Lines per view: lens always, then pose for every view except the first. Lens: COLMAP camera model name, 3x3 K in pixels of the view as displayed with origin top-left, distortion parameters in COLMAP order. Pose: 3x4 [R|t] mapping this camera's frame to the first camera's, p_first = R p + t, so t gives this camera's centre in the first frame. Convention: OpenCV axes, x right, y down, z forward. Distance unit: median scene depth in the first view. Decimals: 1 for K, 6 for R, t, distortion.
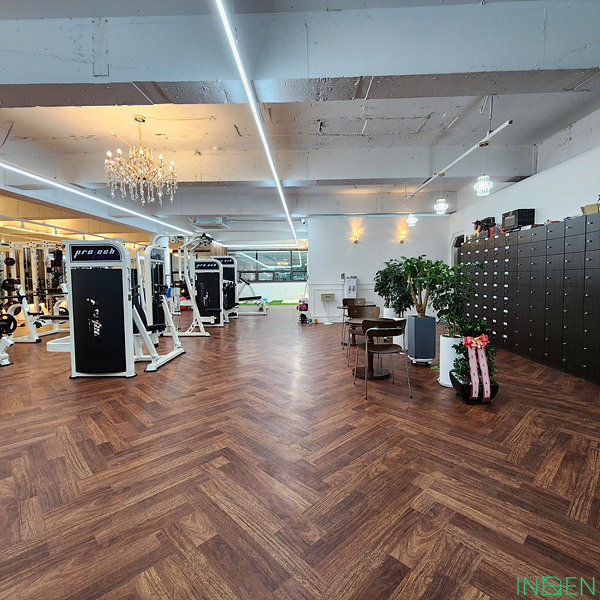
lens RADIAL K [[330.6, 0, 300.3], [0, 330.6, 296.0], [0, 0, 1]] dist [0.005619, 0.000441]
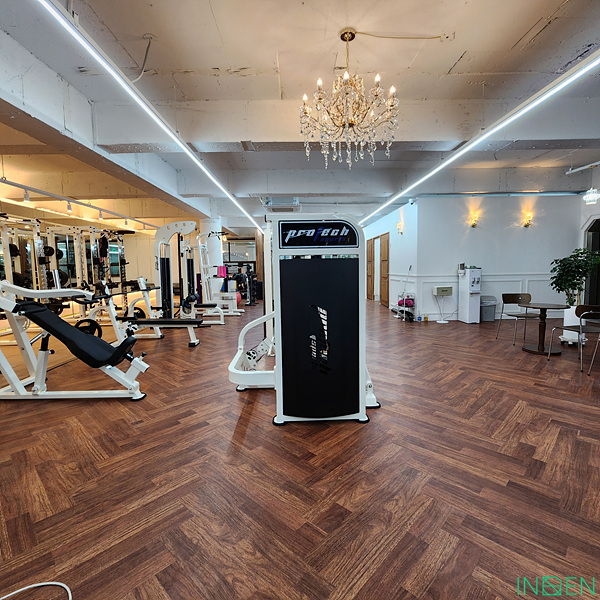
lens RADIAL K [[332.8, 0, 301.5], [0, 332.8, 295.5], [0, 0, 1]] dist [0.003191, -0.000426]
pose [[0.999014, -0.009859, 0.043278, -0.332383], [0.008597, 0.999535, 0.029242, -0.014166], [-0.043546, -0.028841, 0.998635, 0.170510]]
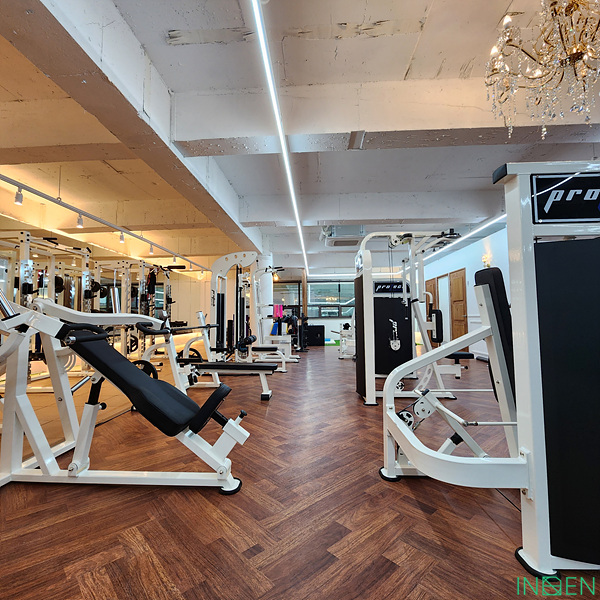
lens RADIAL K [[330.0, 0, 297.9], [0, 330.0, 298.0], [0, 0, 1]] dist [0.002384, 0.000375]
pose [[0.999545, -0.002791, -0.030038, -0.455913], [-0.000667, 0.993424, -0.114494, 0.008213], [0.030159, 0.114462, 0.992970, 0.320767]]
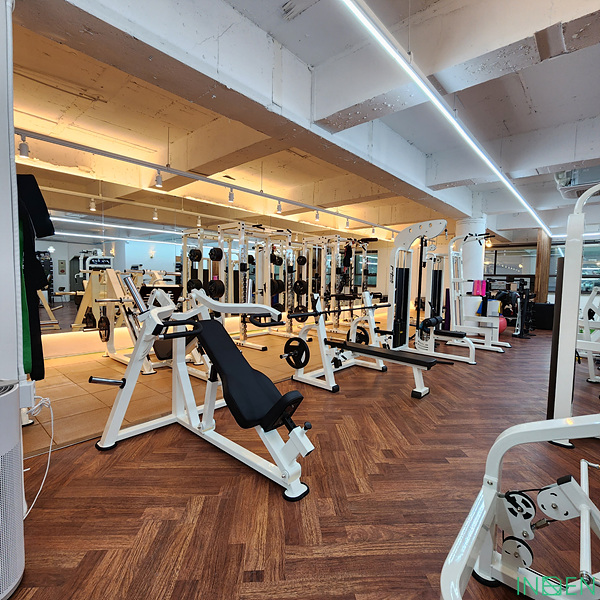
lens RADIAL K [[330.7, 0, 304.5], [0, 330.7, 300.8], [0, 0, 1]] dist [0.000495, 0.000461]
pose [[0.769962, 0.068846, -0.634364, -0.363044], [-0.063659, 0.997490, 0.030989, -0.029868], [0.634906, 0.016523, 0.772413, 0.391845]]
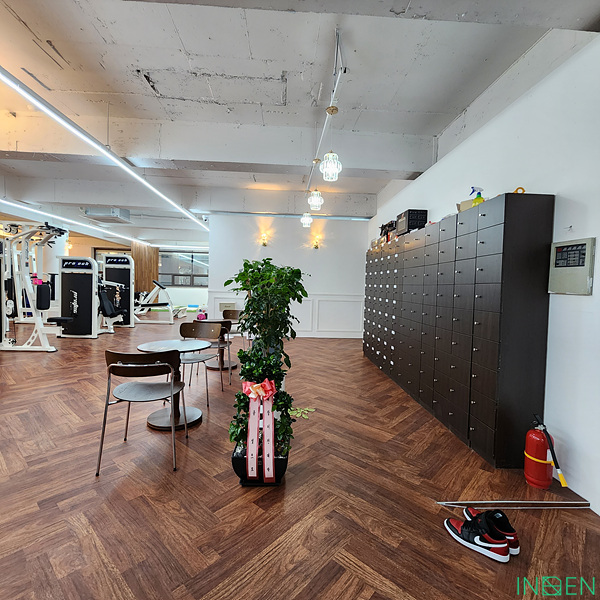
lens RADIAL K [[329.5, 0, 300.8], [0, 329.5, 297.9], [0, 0, 1]] dist [0.002404, -0.001019]
pose [[0.996003, 0.035460, 0.081980, 0.210968], [-0.034214, 0.999277, -0.016555, -0.012300], [-0.082508, 0.013684, 0.996496, 0.133385]]
